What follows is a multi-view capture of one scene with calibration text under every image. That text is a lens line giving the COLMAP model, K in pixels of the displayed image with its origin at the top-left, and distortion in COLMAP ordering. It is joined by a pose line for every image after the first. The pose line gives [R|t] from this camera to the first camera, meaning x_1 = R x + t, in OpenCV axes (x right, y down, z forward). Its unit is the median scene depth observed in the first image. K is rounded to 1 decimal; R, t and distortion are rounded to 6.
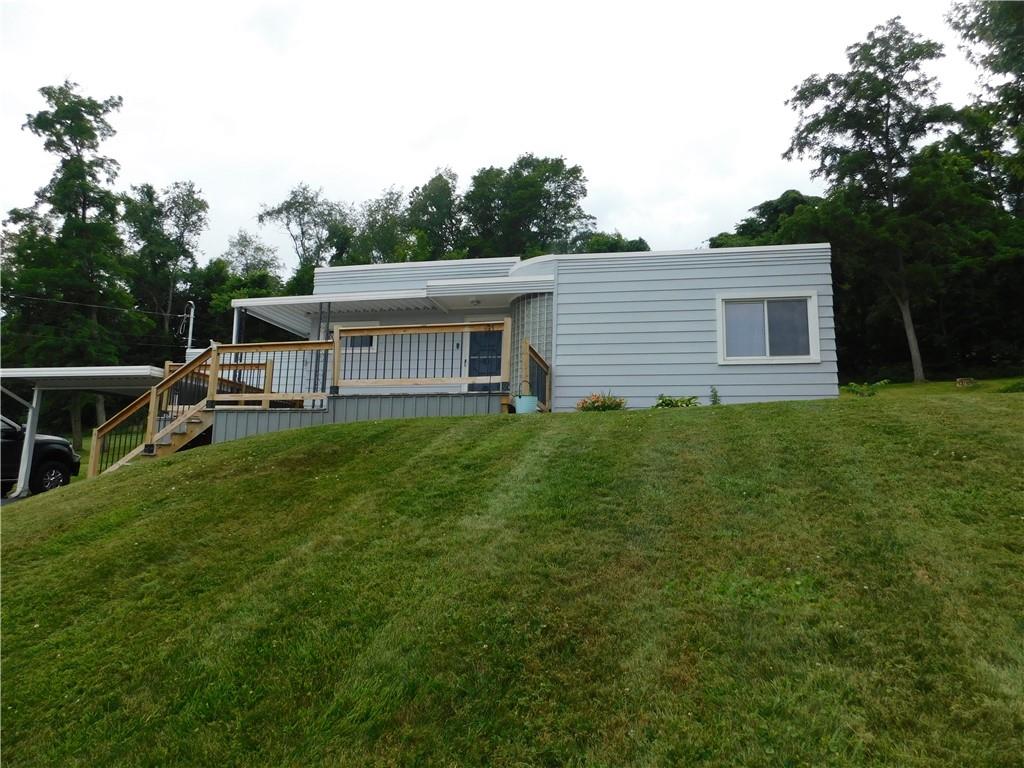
lens RADIAL K [[666.3, 0, 512.0], [0, 666.3, 384.0], [0, 0, 1]] dist [-0.030644, -0.001281]
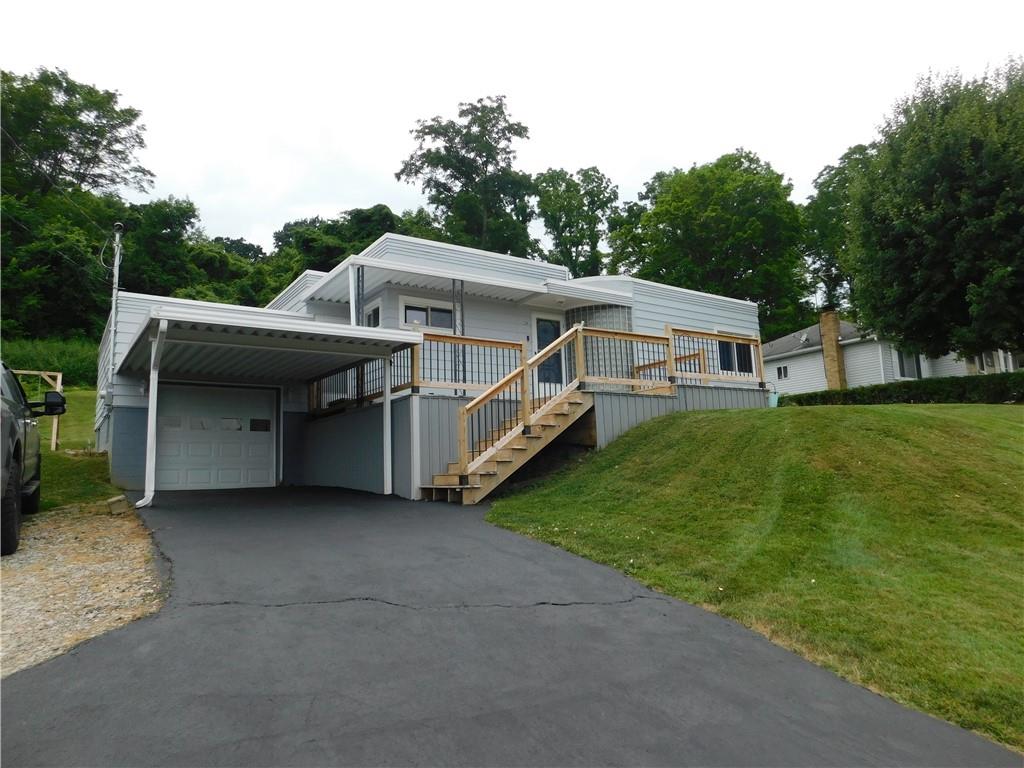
lens RADIAL K [[666.3, 0, 512.0], [0, 666.3, 384.0], [0, 0, 1]] dist [-0.030644, -0.001281]
pose [[0.676795, 0.053425, 0.734230, -0.301066], [-0.063448, 0.997885, -0.014125, 0.011567], [-0.733432, -0.037026, 0.678754, 0.092980]]
